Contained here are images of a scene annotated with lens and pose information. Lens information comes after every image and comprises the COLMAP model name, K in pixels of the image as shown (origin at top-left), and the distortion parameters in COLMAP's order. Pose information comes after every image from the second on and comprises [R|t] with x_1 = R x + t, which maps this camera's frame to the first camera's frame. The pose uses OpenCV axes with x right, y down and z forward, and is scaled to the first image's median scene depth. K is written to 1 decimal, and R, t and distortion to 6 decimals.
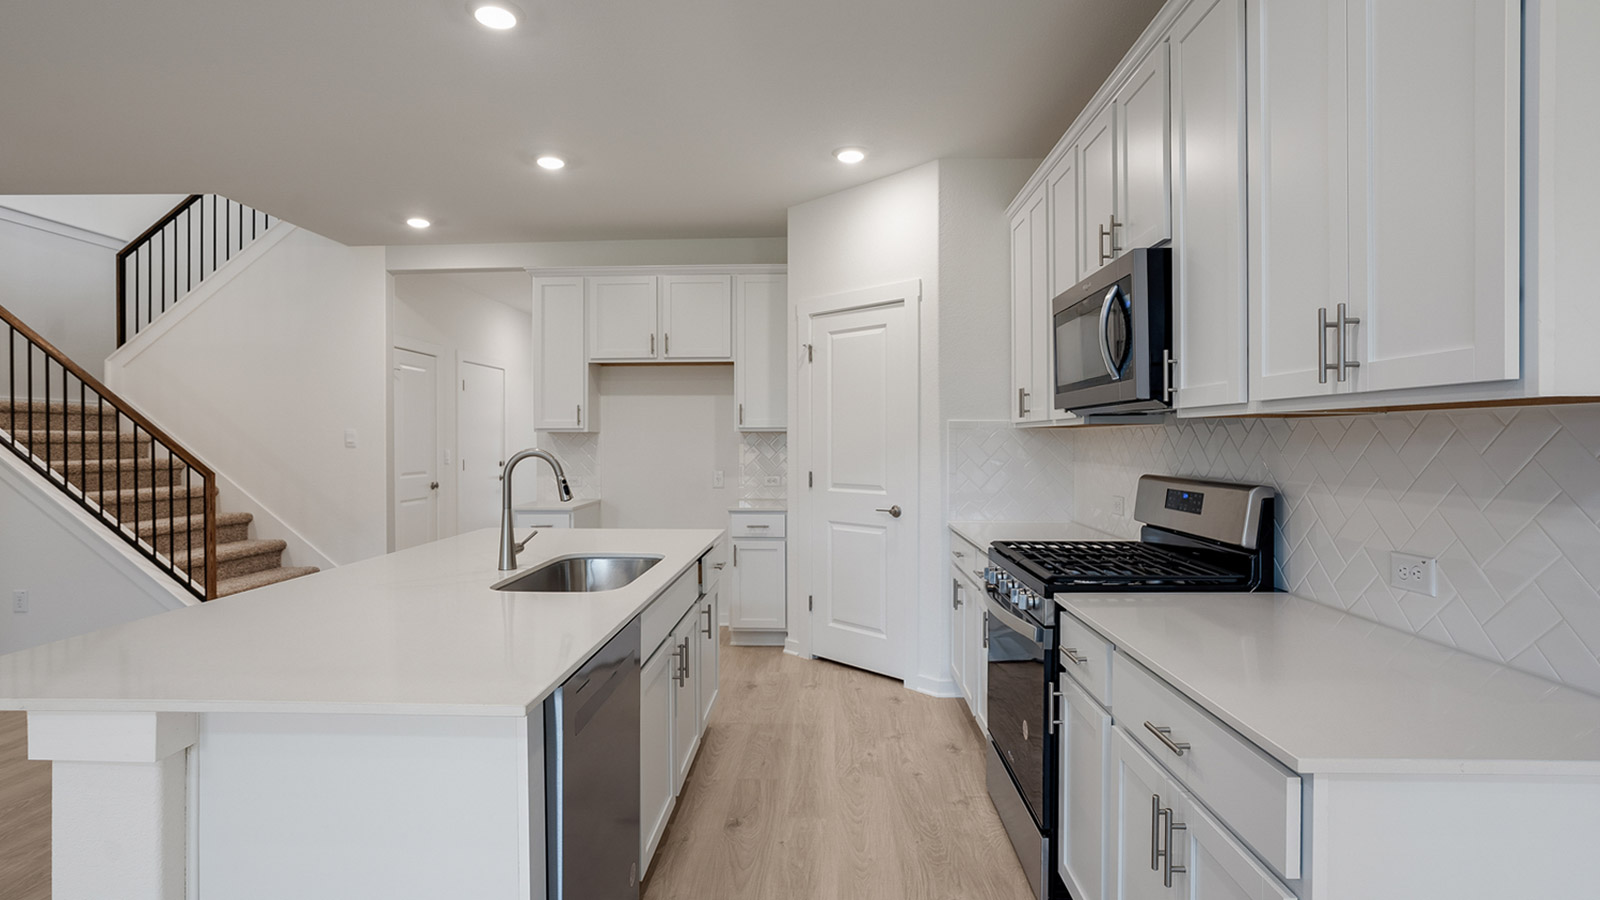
lens RADIAL K [[766.8, 0, 800.0], [0, 766.8, 450.0], [0, 0, 1]] dist [-0.051136, 0.030589]
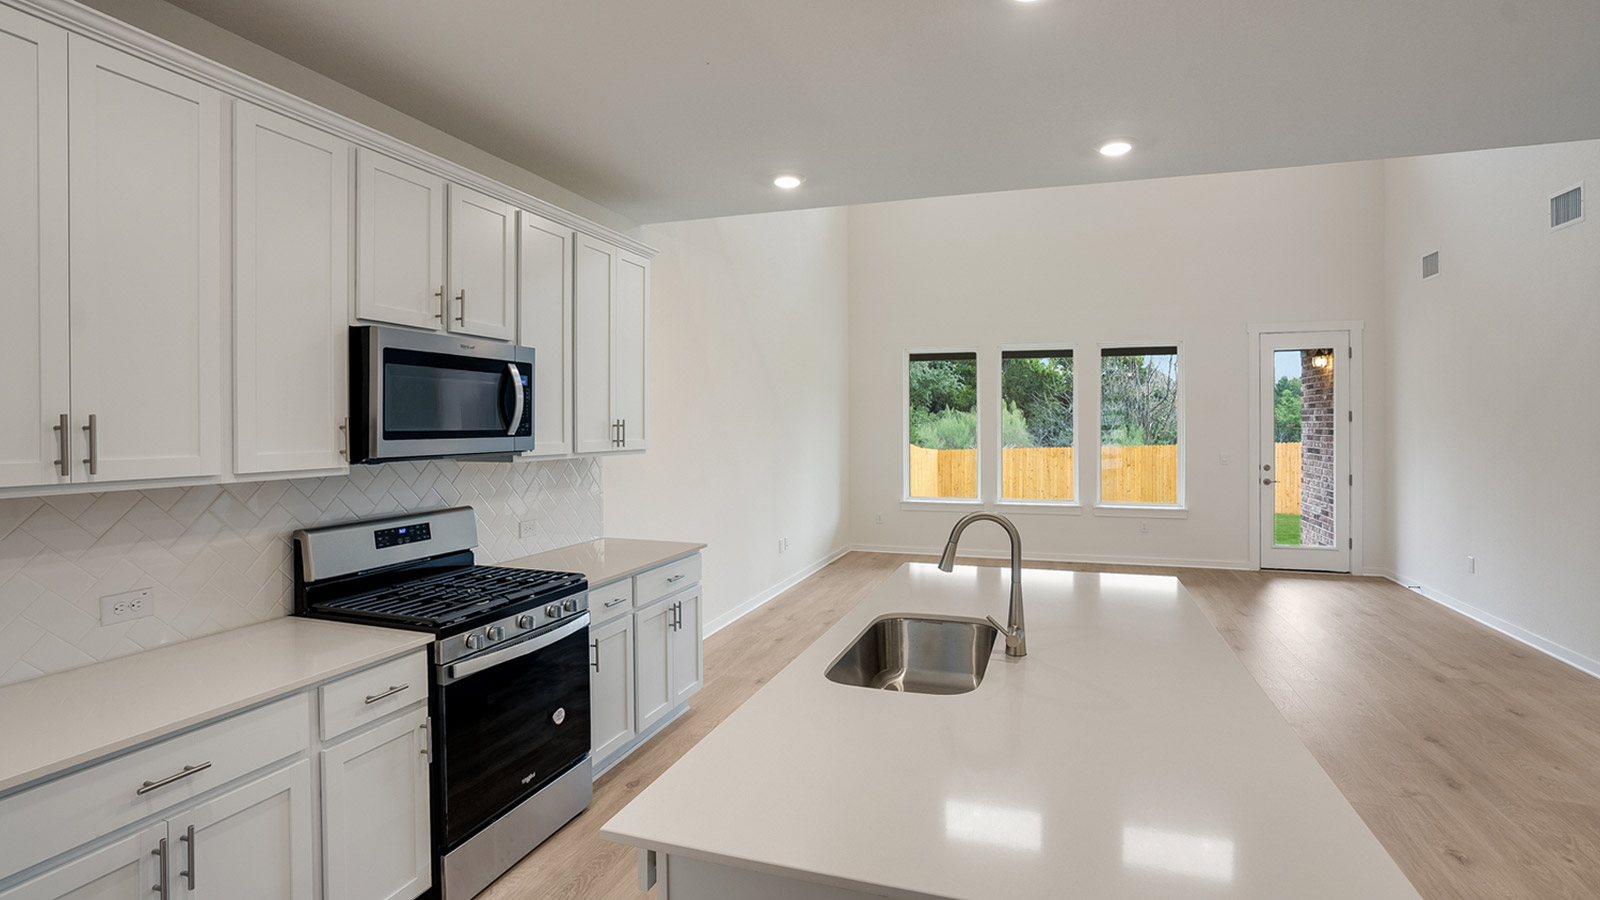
lens RADIAL K [[762.7, 0, 807.6], [0, 762.7, 413.4], [0, 0, 1]] dist [-0.049967, 0.021497]
pose [[-0.959211, 0.004645, 0.282653, -0.253587], [0.004412, 0.999989, -0.001462, -0.070377], [-0.282656, -0.000156, -0.959221, 1.181439]]
